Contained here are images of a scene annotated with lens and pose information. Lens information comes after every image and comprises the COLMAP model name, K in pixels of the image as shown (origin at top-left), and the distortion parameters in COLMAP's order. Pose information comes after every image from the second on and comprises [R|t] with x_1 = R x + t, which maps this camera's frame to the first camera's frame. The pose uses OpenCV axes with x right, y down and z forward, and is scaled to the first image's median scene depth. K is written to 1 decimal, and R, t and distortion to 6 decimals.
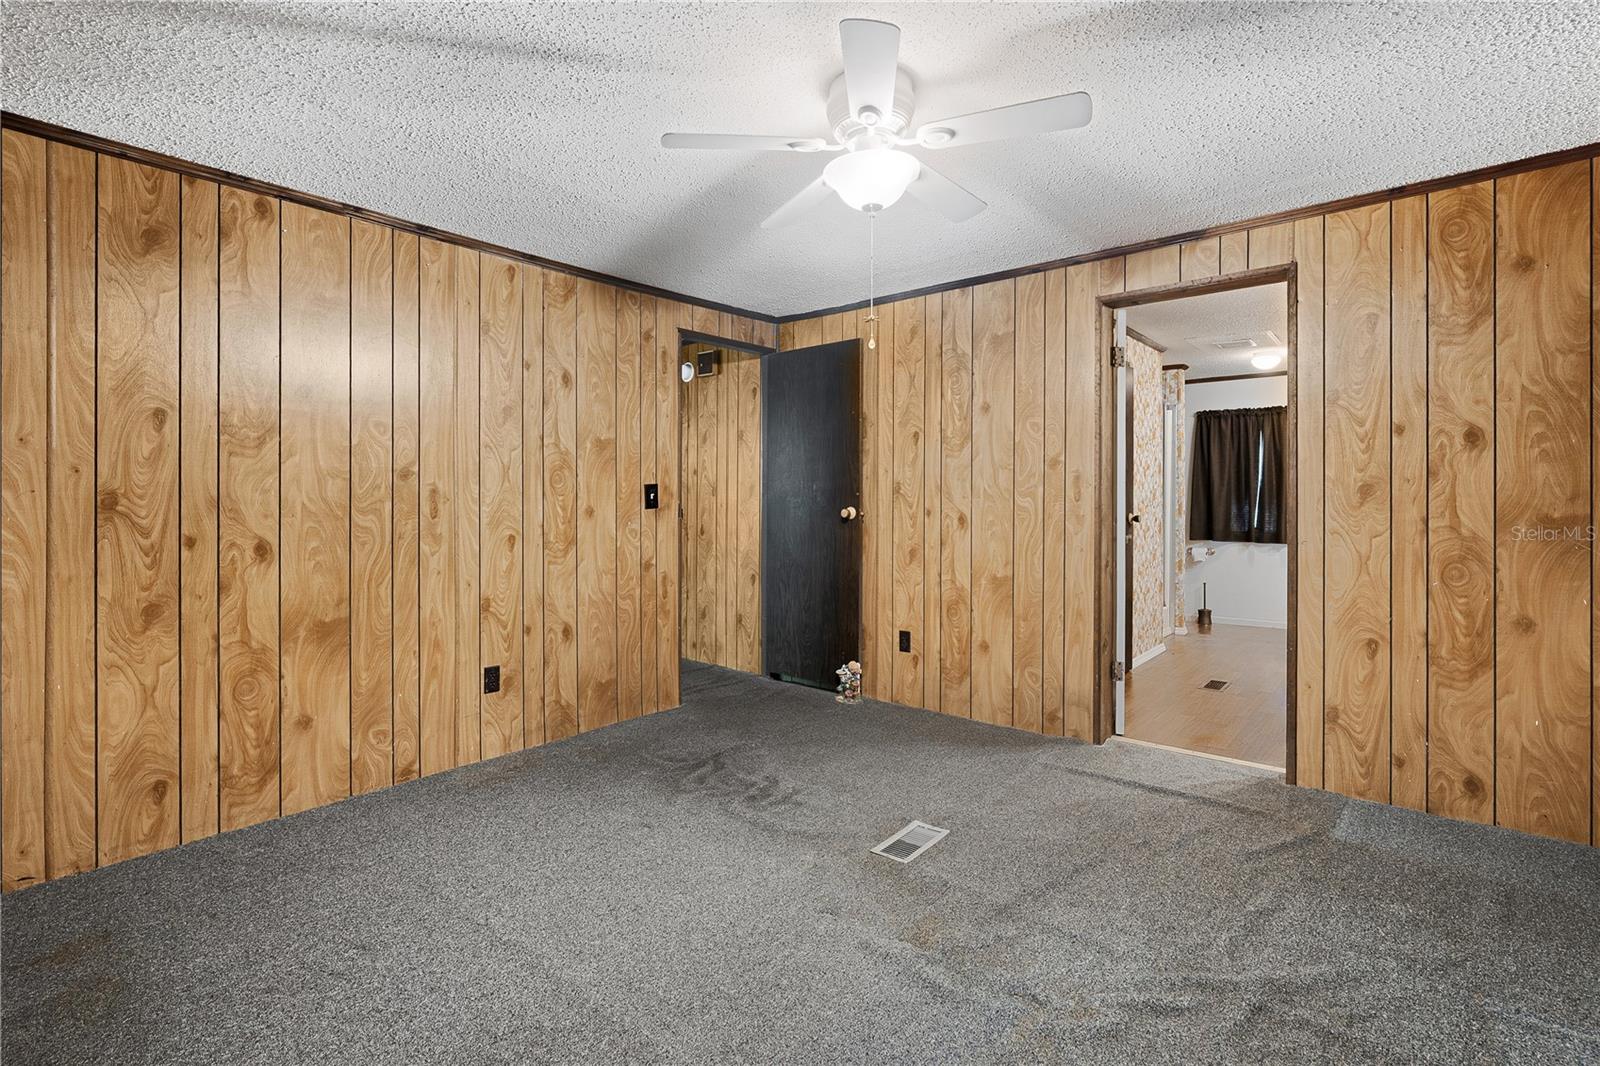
lens RADIAL K [[732.7, 0, 799.8], [0, 732.7, 505.9], [0, 0, 1]] dist [-0.000751, 0.000561]
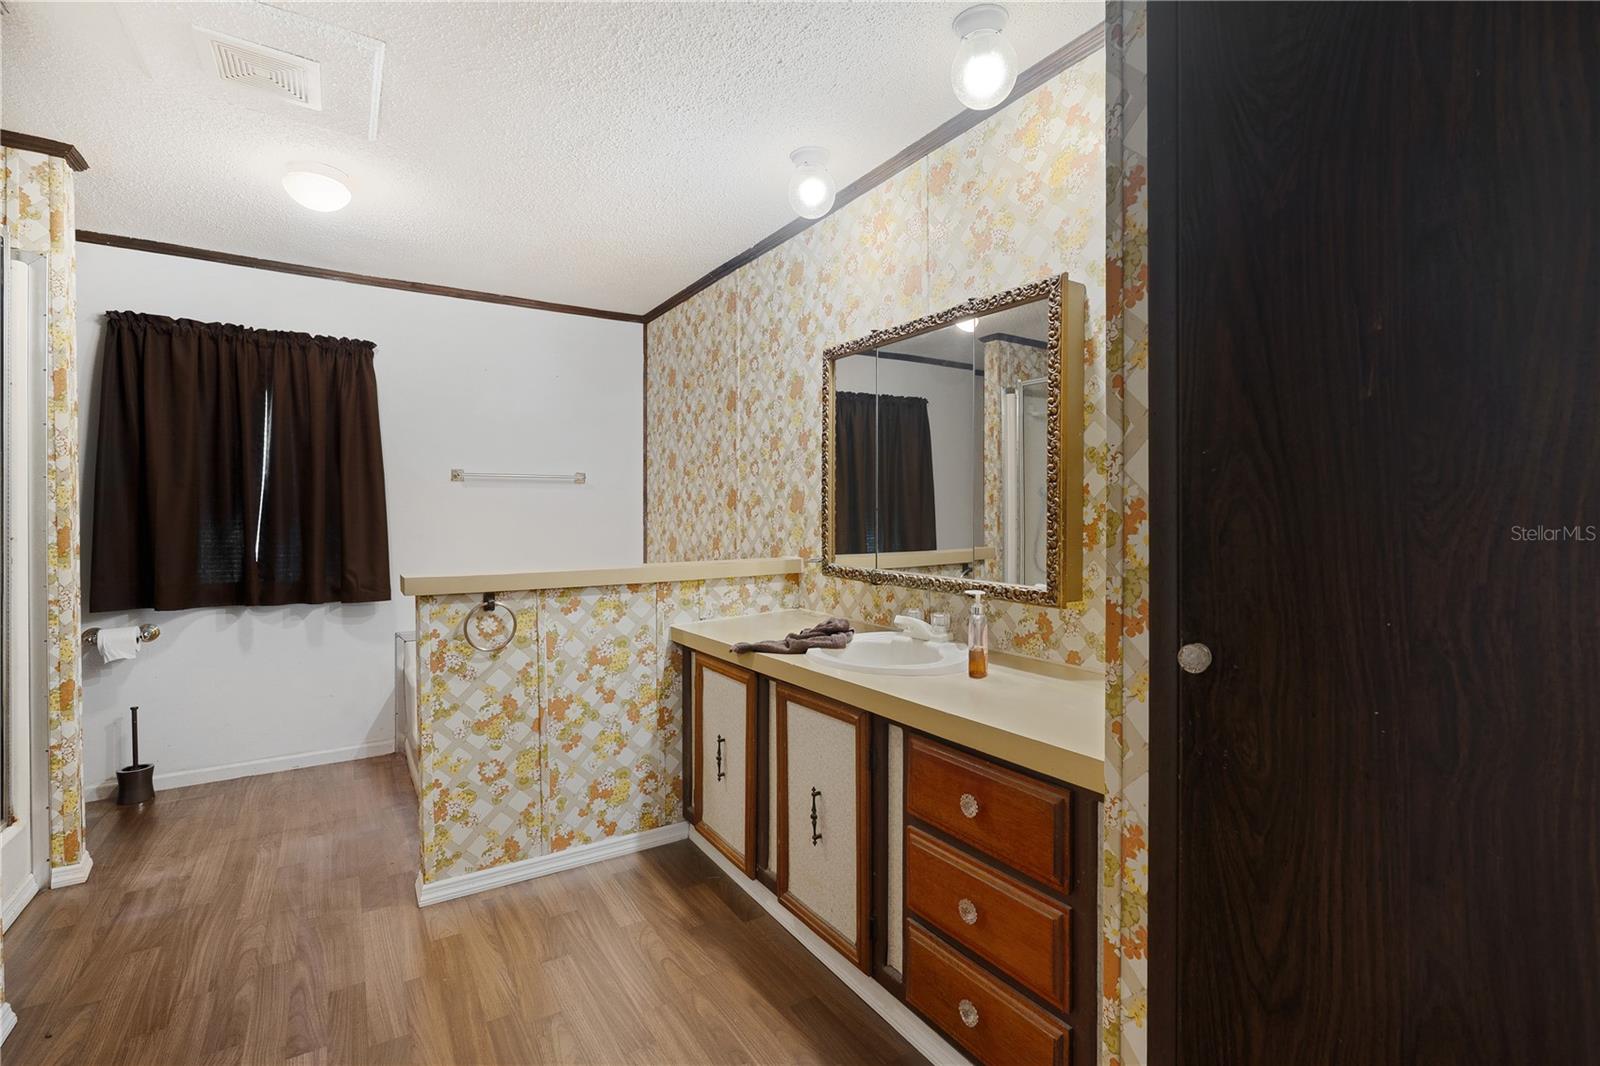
lens RADIAL K [[732.7, 0, 799.8], [0, 732.7, 505.9], [0, 0, 1]] dist [-0.000751, 0.000561]
pose [[0.293363, -0.003569, 0.955994, 0.257555], [0.016204, 0.999868, -0.001239, -0.009071], [-0.955864, 0.015855, 0.293383, 0.502004]]
